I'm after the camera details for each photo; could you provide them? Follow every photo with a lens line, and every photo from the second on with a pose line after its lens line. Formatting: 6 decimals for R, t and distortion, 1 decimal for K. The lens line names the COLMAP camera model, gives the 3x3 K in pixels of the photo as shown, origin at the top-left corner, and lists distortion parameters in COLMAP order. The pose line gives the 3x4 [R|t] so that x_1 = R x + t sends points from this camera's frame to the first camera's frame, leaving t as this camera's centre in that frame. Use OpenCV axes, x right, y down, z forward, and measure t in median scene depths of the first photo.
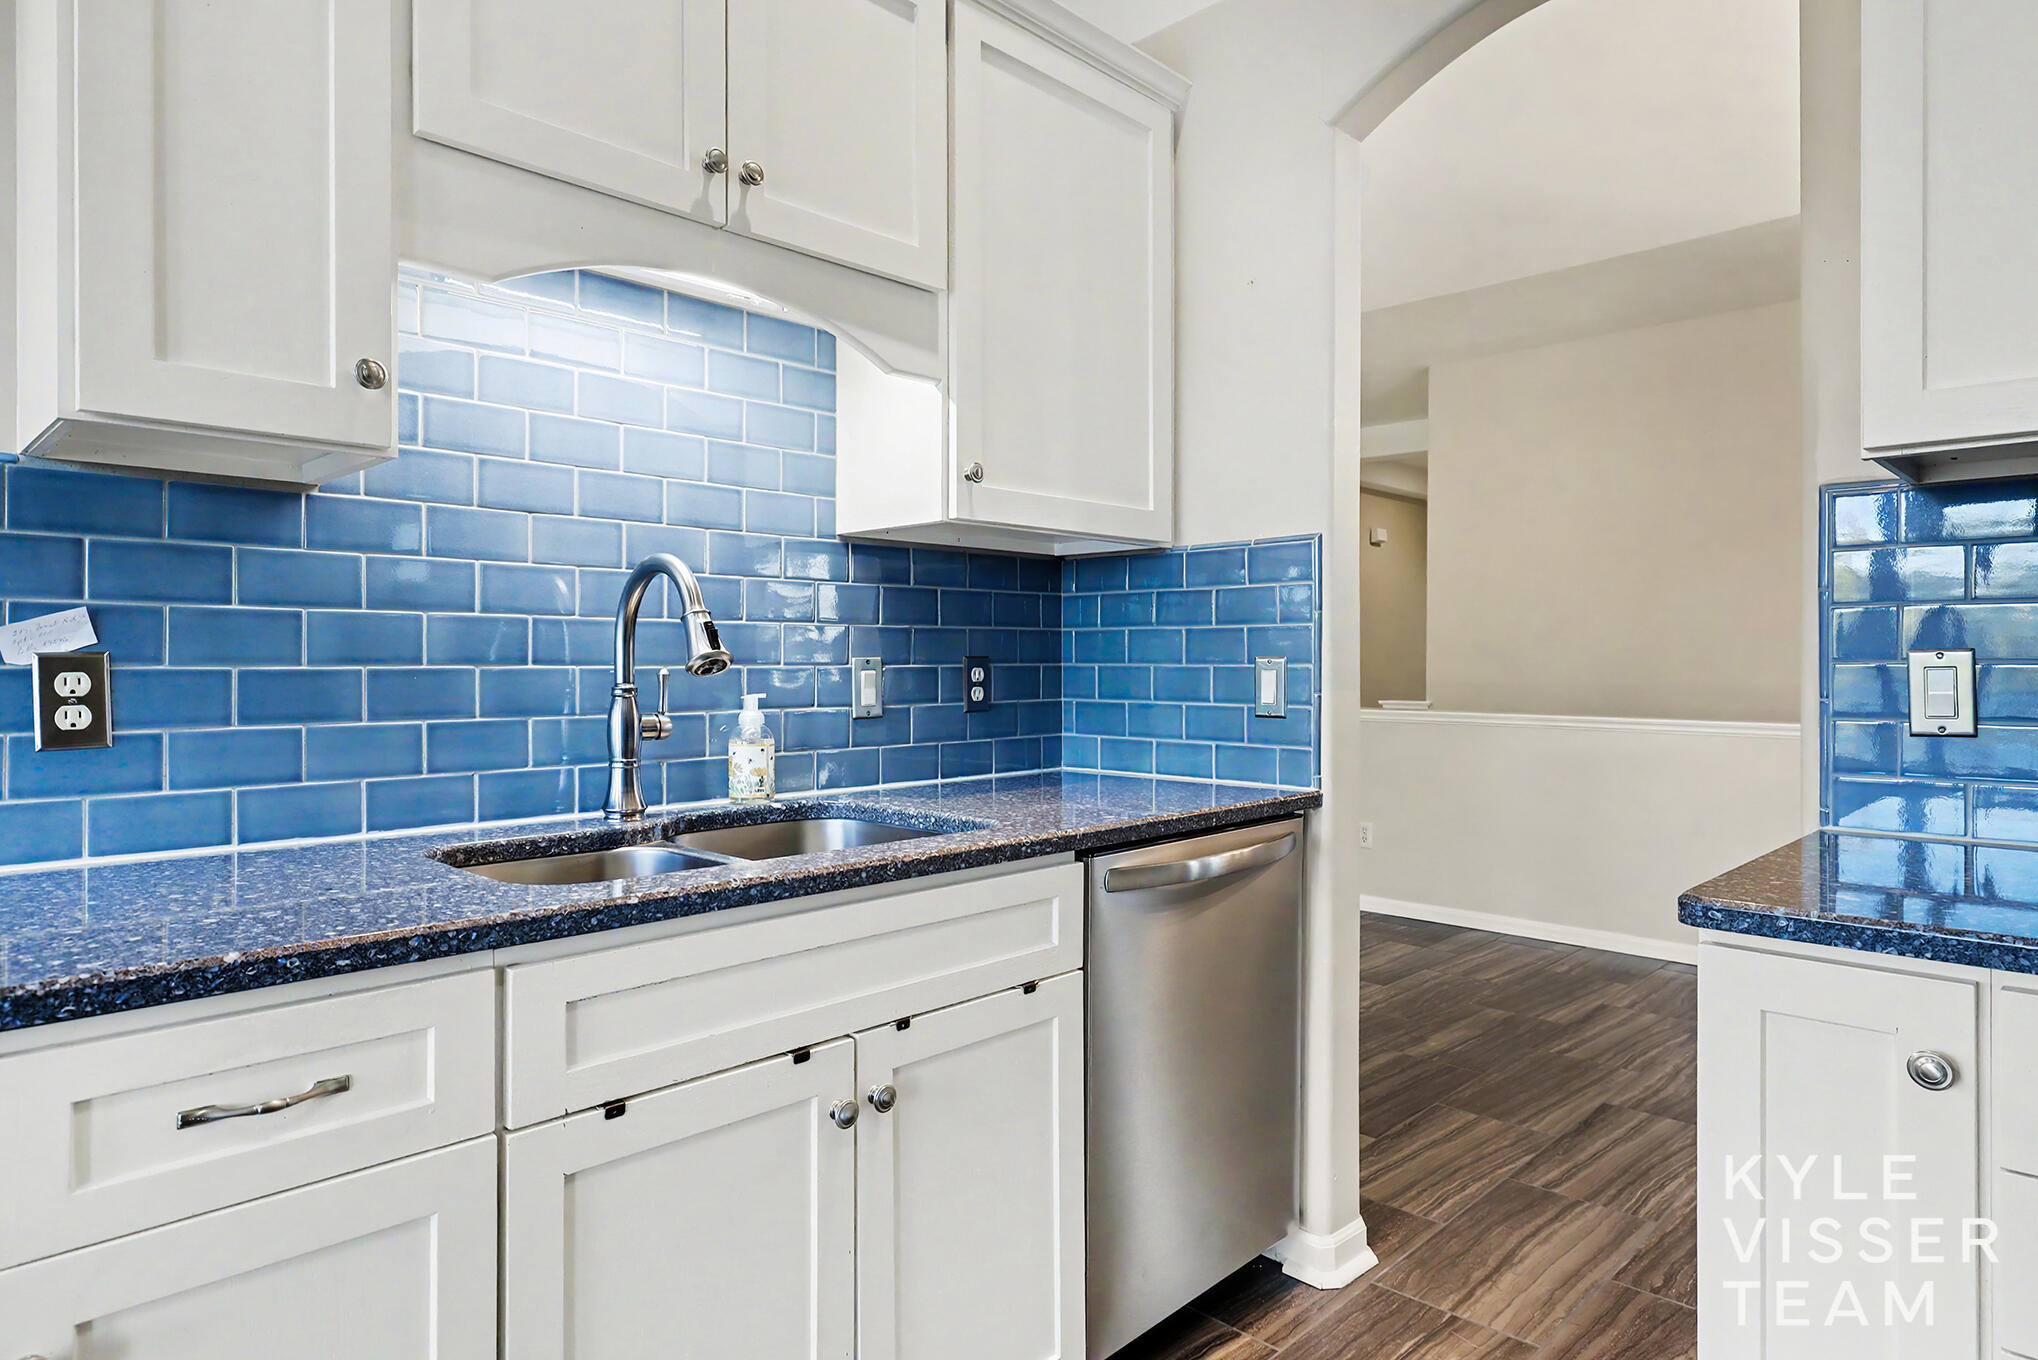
lens RADIAL K [[1186.5, 0, 1019.0], [0, 1186.5, 680.0], [0, 0, 1]] dist [-0.000067, -0.000021]
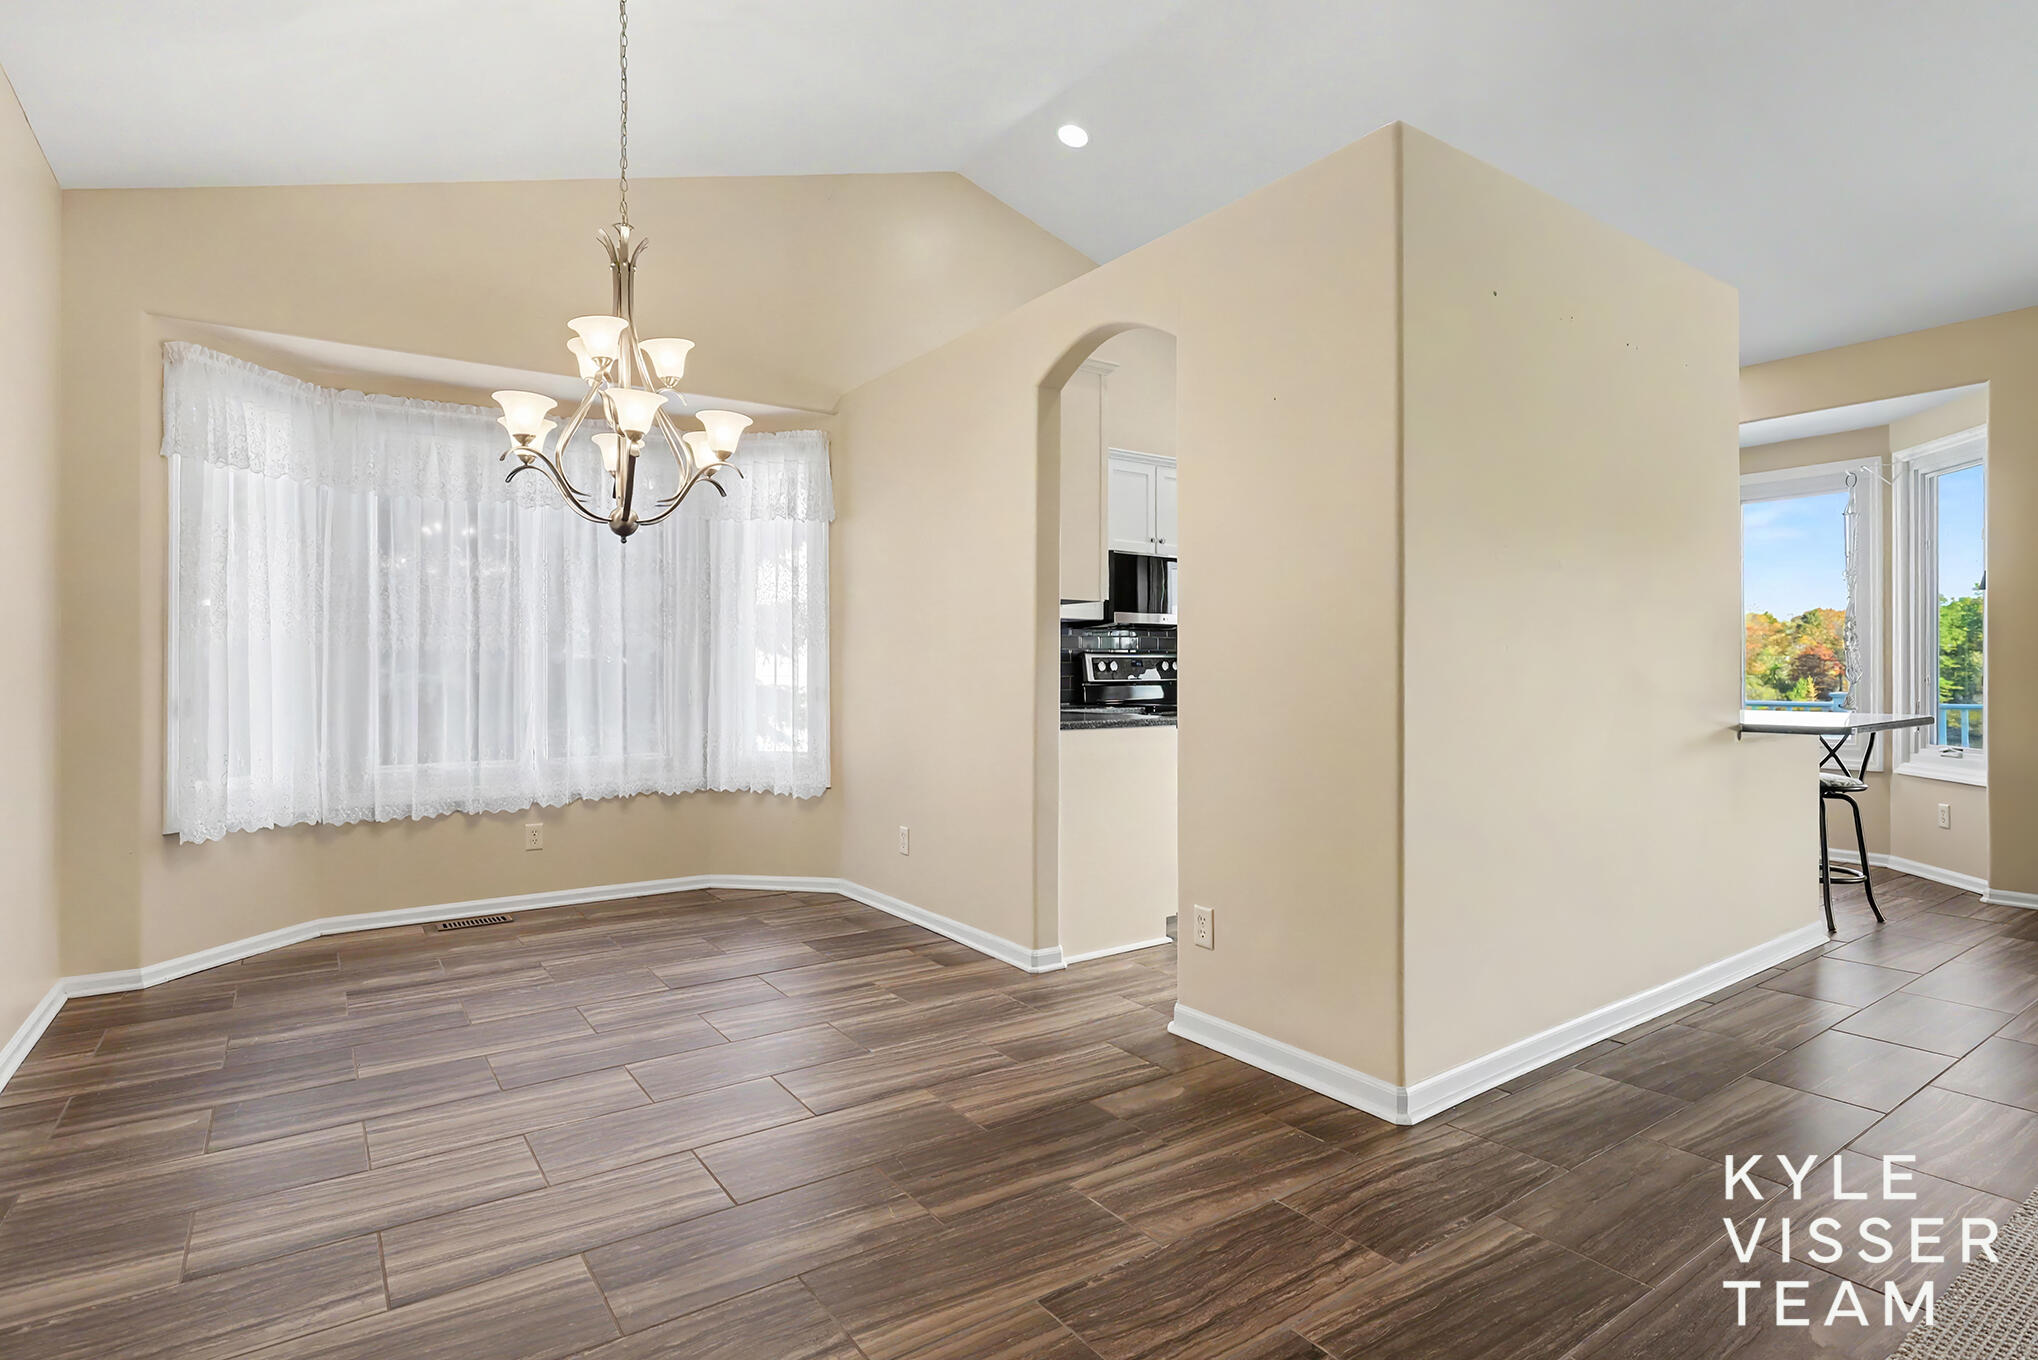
lens RADIAL K [[1115.9, 0, 1019.0], [0, 1115.9, 680.0], [0, 0, 1]] dist [0.026792, 0.000713]
pose [[-0.985958, 0.001136, 0.166992, 0.218767], [0.004324, 0.999815, 0.018724, -0.012747], [-0.166940, 0.019183, -0.985780, 2.254460]]
